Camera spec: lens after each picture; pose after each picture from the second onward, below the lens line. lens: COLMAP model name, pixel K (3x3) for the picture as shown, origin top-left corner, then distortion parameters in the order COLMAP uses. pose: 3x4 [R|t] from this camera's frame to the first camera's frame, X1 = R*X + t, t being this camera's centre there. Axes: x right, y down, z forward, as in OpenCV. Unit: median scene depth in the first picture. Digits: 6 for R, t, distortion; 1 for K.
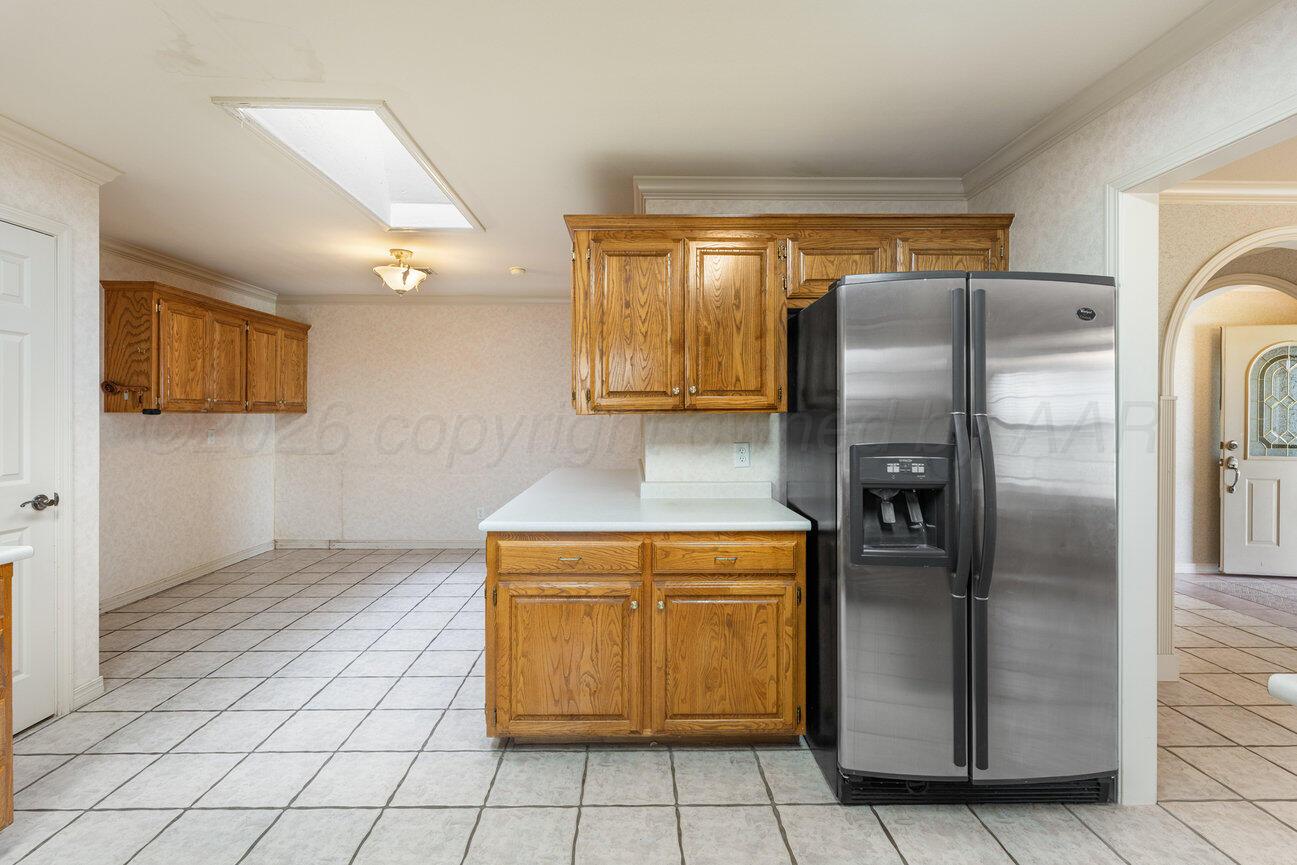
lens RADIAL K [[586.1, 0, 640.2], [0, 586.1, 416.8], [0, 0, 1]] dist [-0.002657, 0.000312]
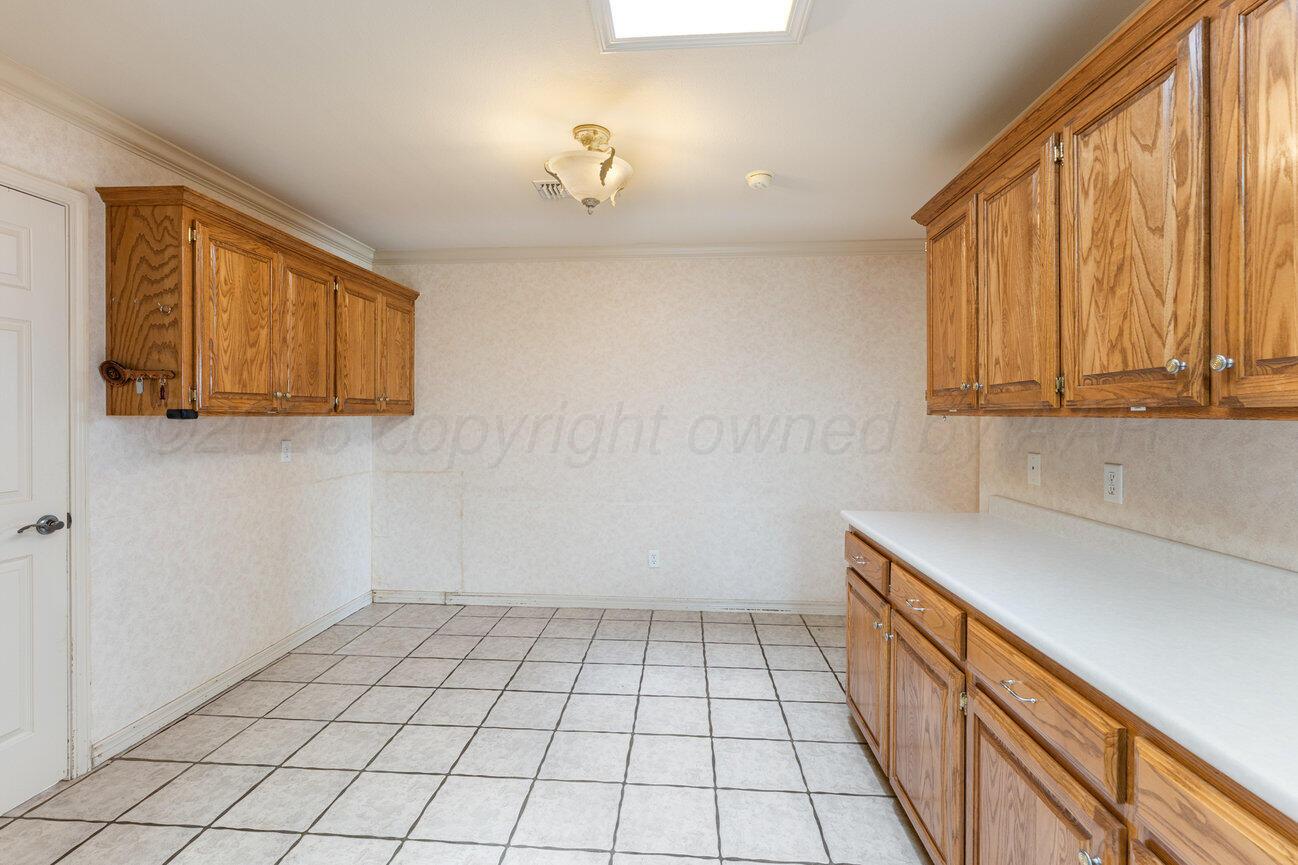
lens RADIAL K [[586.6, 0, 650.4], [0, 586.6, 420.9], [0, 0, 1]] dist [-0.002657, 0.000312]
pose [[0.995509, -0.000455, -0.094668, -0.269126], [0.001080, 0.999978, 0.006556, -0.004257], [0.094663, -0.006629, 0.995487, 0.394111]]
